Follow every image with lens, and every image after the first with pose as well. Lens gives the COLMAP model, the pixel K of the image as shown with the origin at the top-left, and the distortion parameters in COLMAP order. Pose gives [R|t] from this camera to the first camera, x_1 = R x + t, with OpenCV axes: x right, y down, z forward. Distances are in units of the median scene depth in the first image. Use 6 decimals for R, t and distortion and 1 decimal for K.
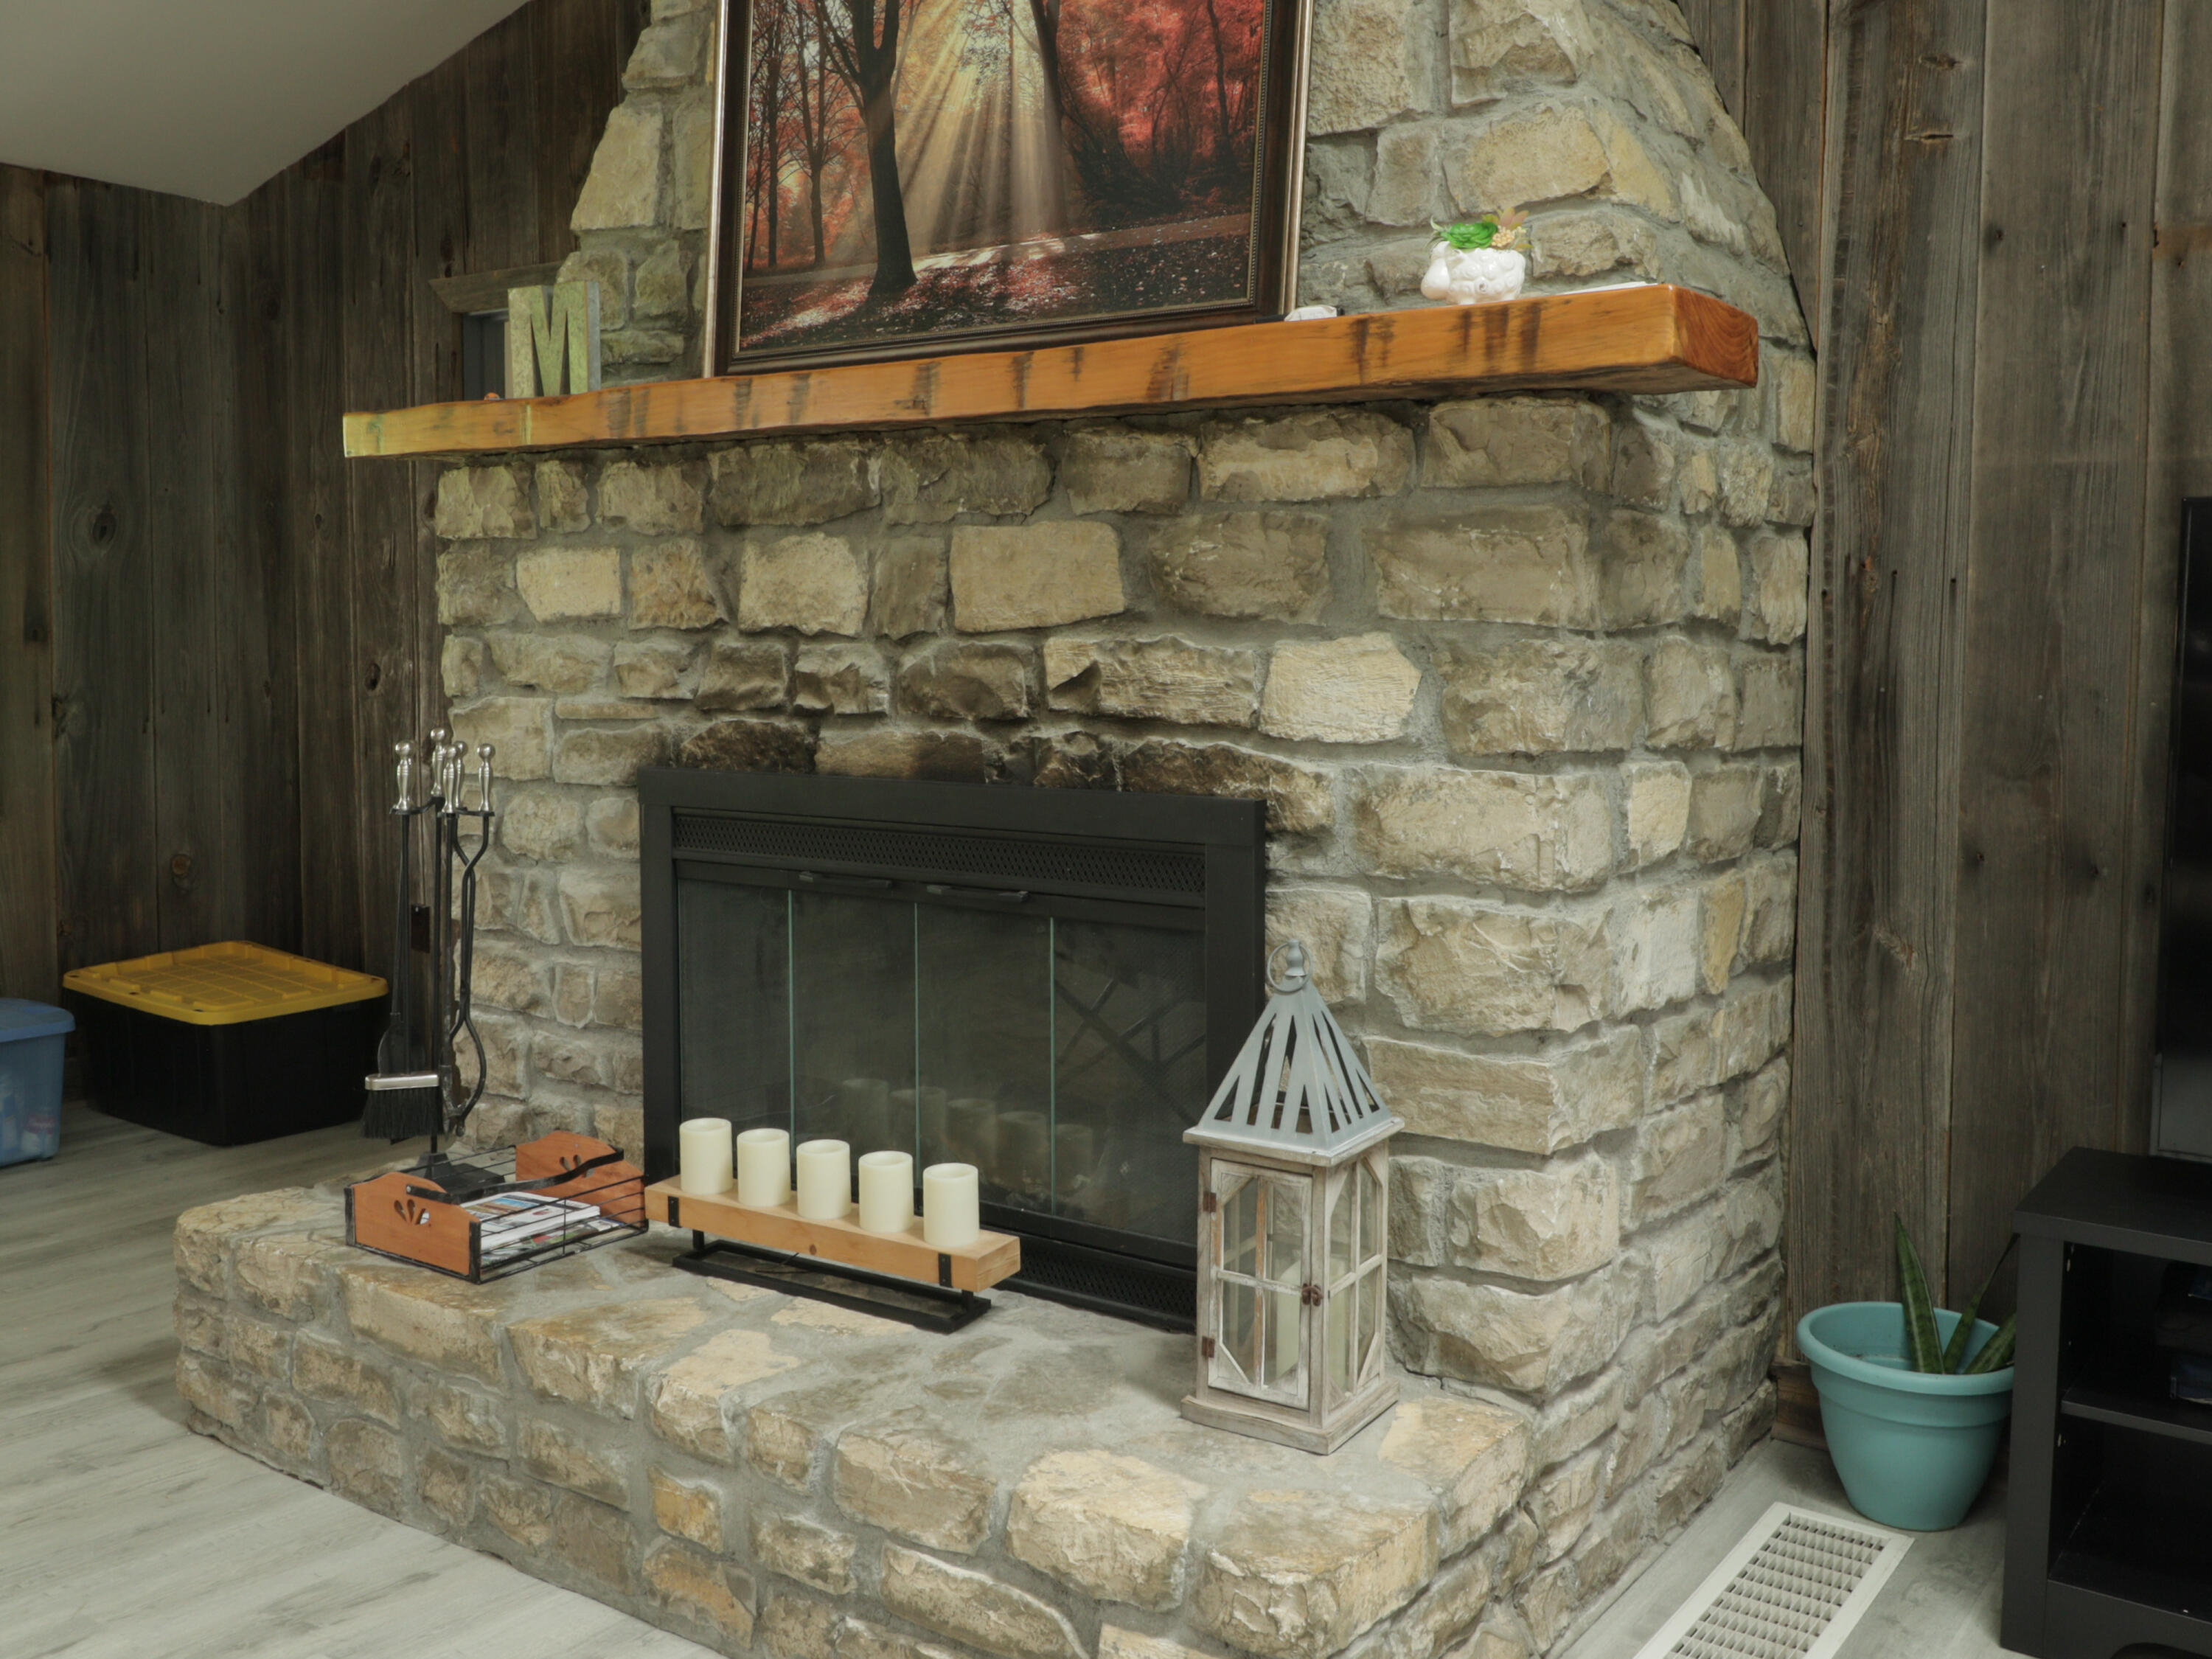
lens RADIAL K [[1987.6, 0, 1121.6], [0, 1987.6, 797.1], [0, 0, 1]] dist [0.003915, 0.001300]
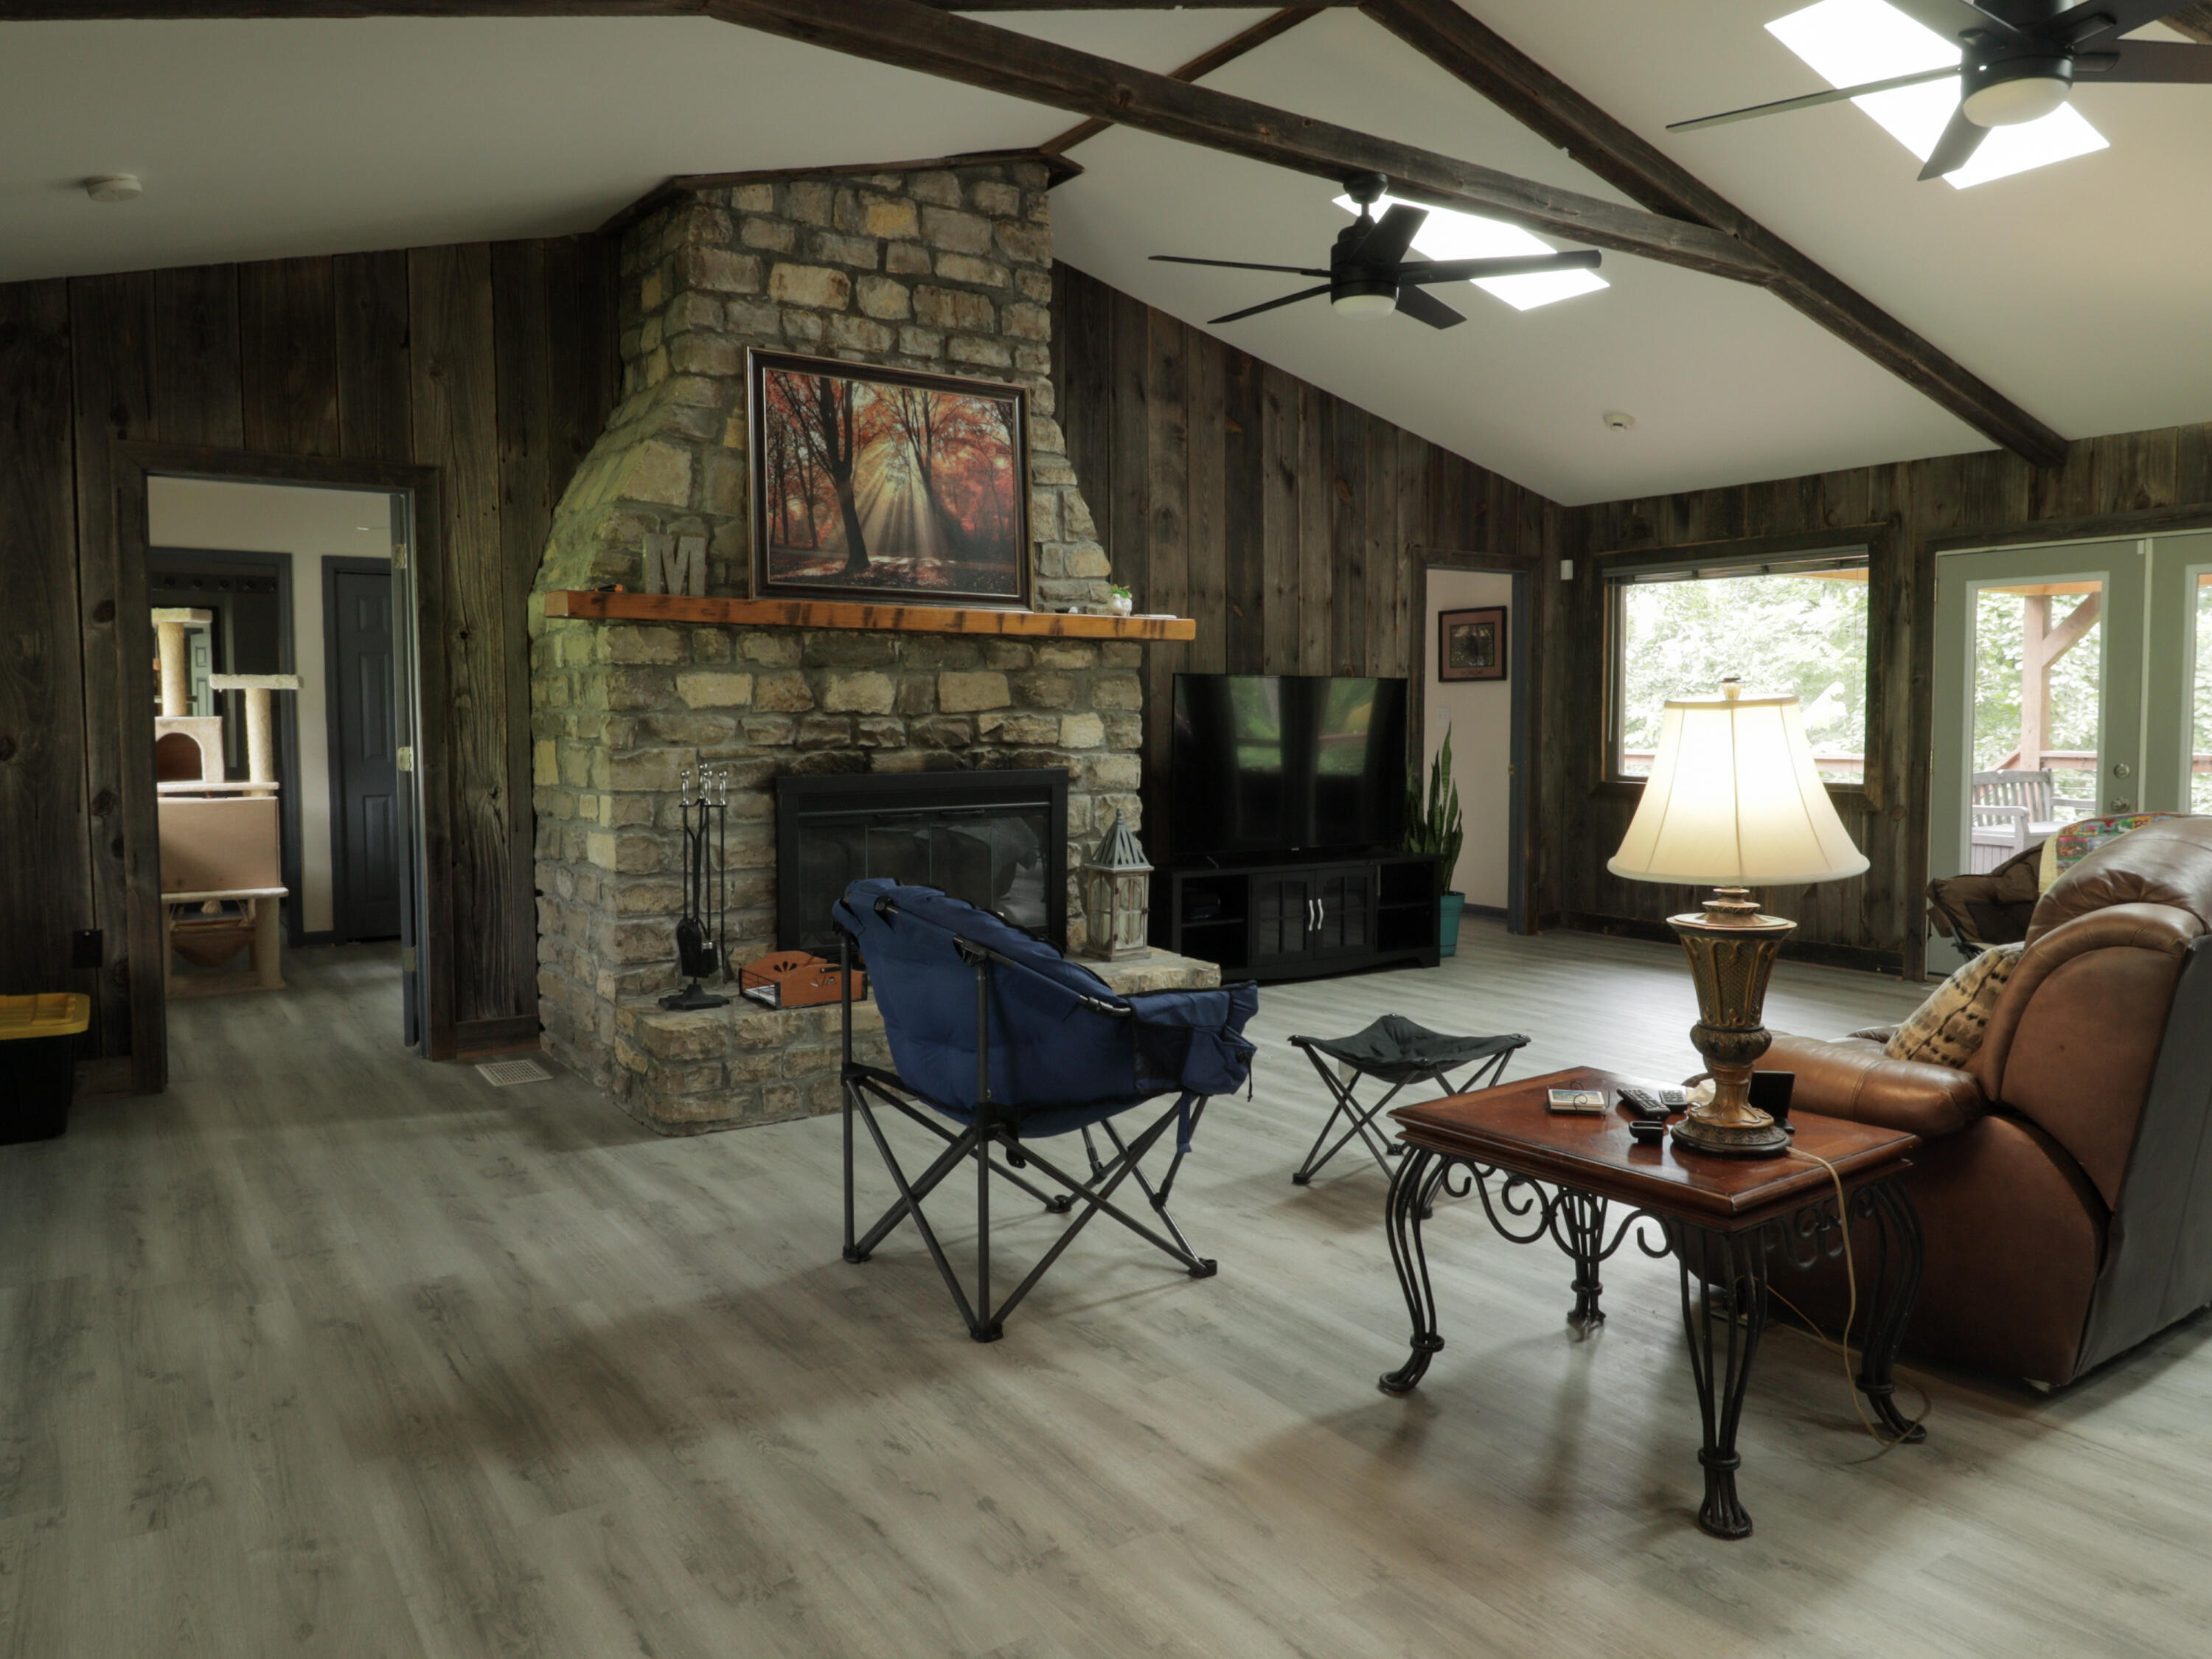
lens RADIAL K [[1555.1, 0, 1115.2], [0, 1555.1, 795.6], [0, 0, 1]] dist [0.002813, -0.002318]
pose [[0.354091, -0.060902, 0.933226, -1.850831], [0.072053, 0.996688, 0.037705, -0.035808], [-0.932431, 0.053891, 0.357307, 0.081258]]
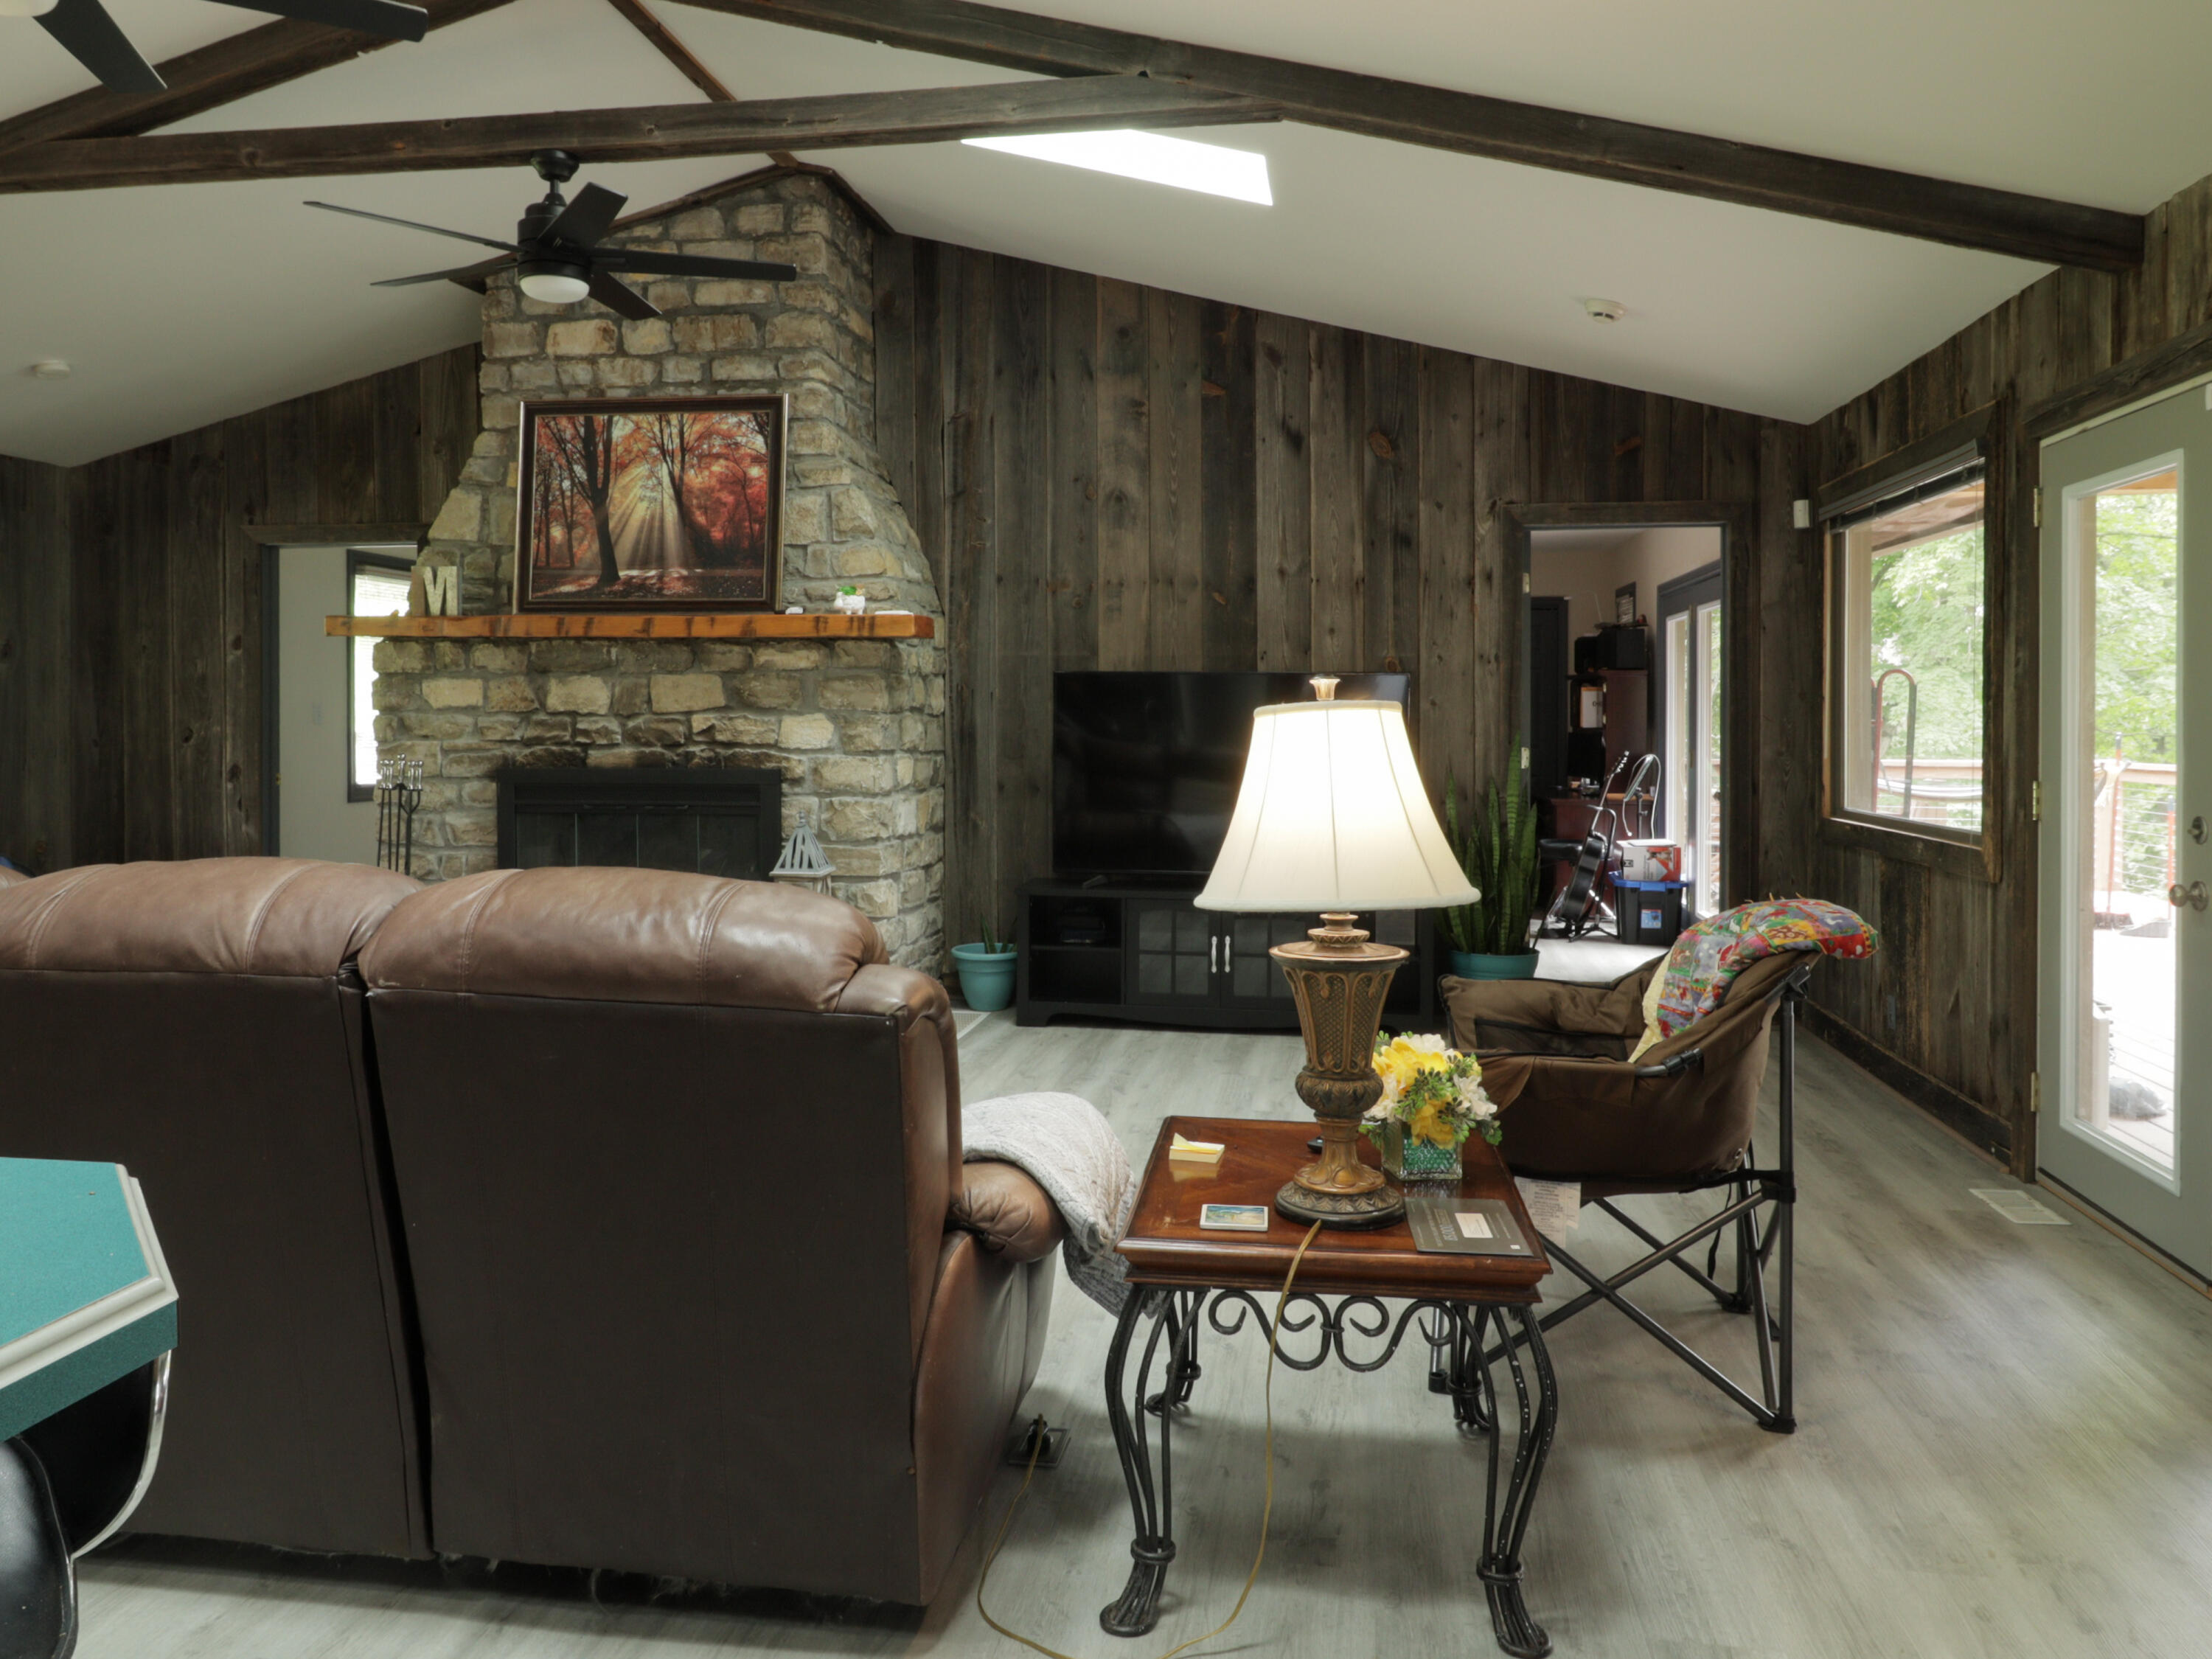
lens RADIAL K [[1559.8, 0, 1103.3], [0, 1559.8, 734.7], [0, 0, 1]] dist [0.001571, -0.005173]
pose [[0.895551, -0.013294, 0.444760, -0.475534], [0.038900, 0.998066, -0.048496, 0.073451], [-0.443255, 0.060732, 0.894336, -1.168762]]
